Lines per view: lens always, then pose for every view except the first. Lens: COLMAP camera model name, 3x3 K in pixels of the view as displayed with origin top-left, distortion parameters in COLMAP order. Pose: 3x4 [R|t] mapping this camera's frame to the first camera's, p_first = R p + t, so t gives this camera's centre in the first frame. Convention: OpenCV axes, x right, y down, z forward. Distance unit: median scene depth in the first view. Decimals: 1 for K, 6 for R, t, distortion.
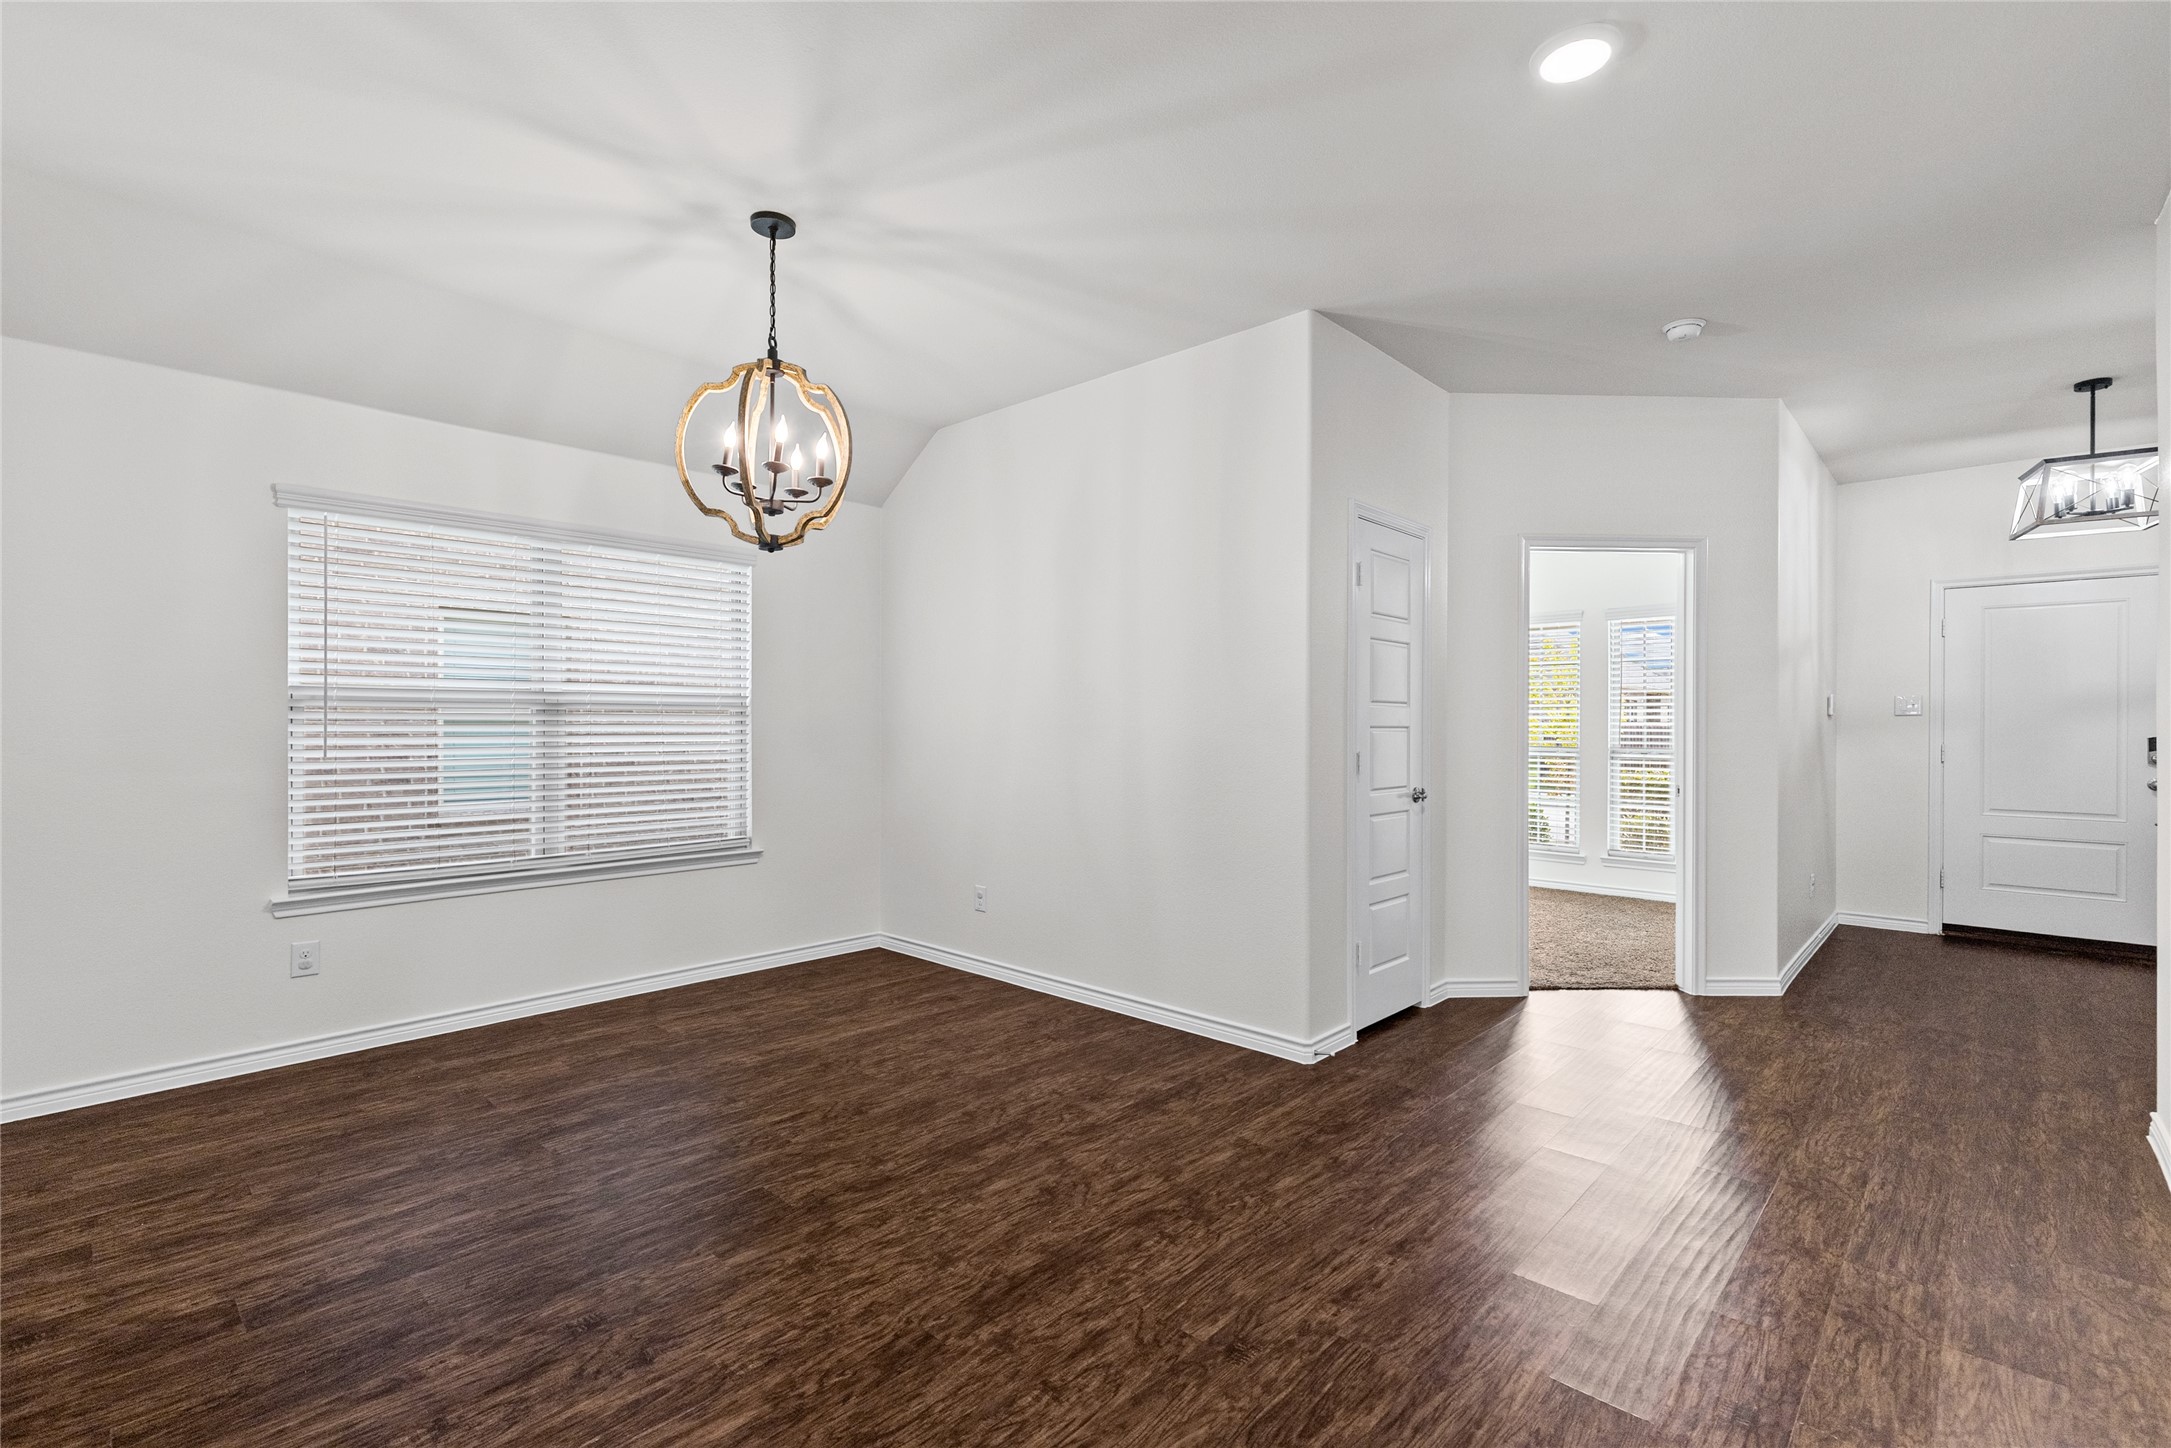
lens RADIAL K [[979.2, 0, 1050.9], [0, 979.2, 724.1], [0, 0, 1]] dist [0.008634, -0.002109]
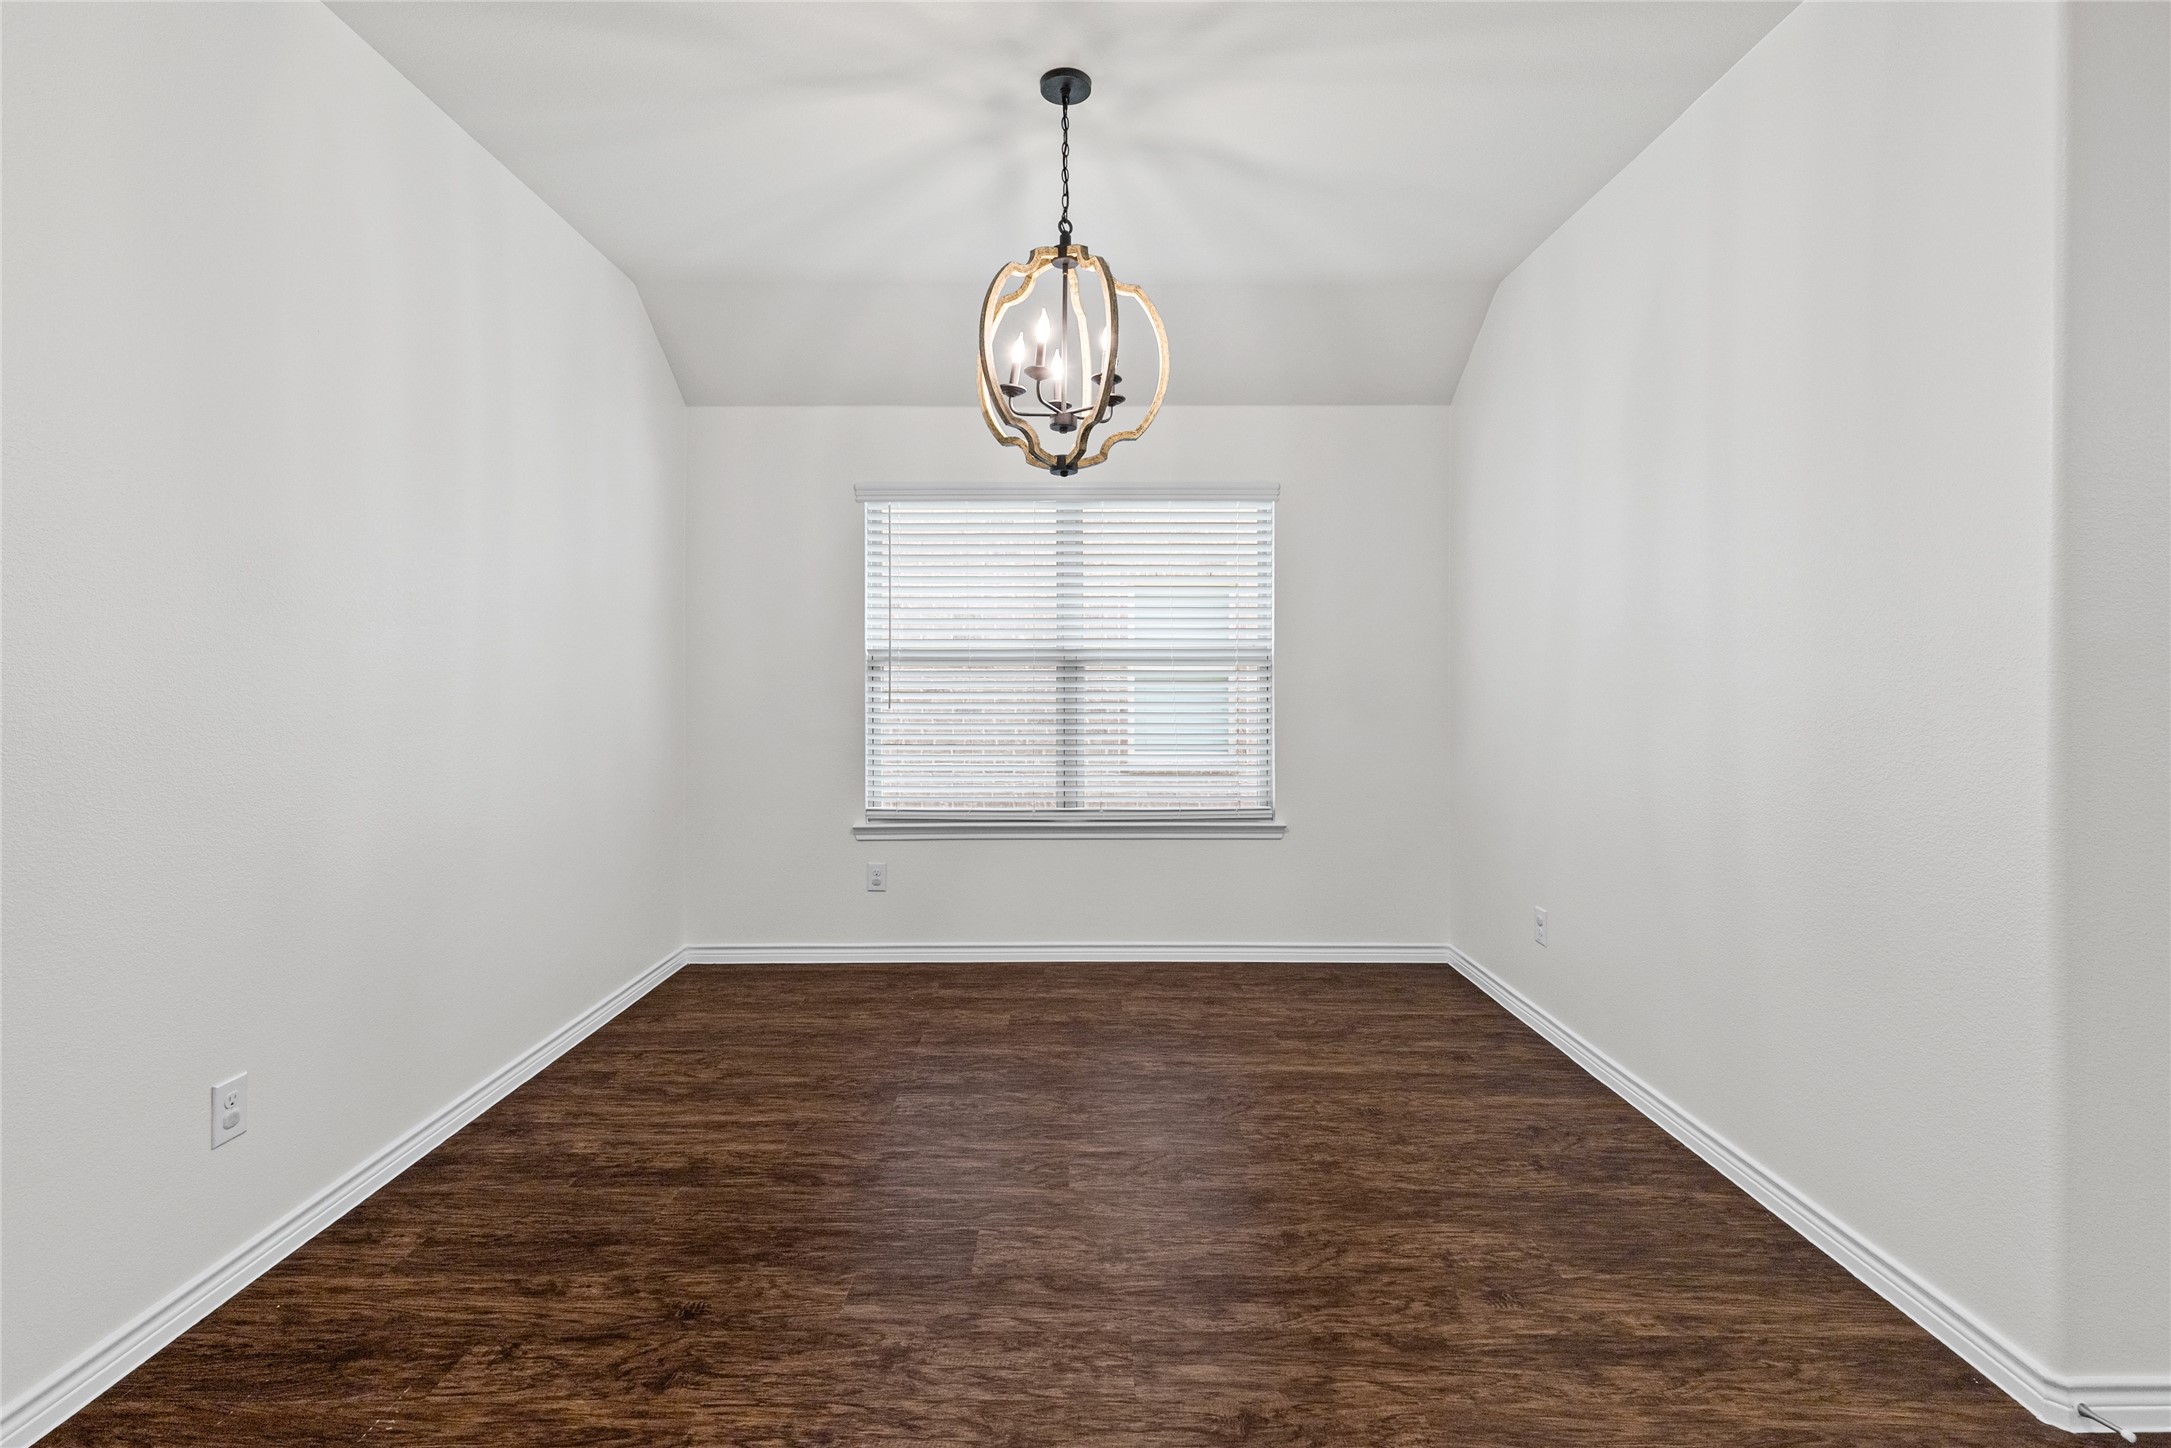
lens RADIAL K [[979.2, 0, 1048.8], [0, 979.2, 682.1], [0, 0, 1]] dist [0.008634, -0.002109]
pose [[0.695502, -0.000997, -0.718524, 0.292709], [0.000681, 1.000000, -0.000729, 0.002394], [0.718524, 0.000017, 0.695502, 0.381086]]
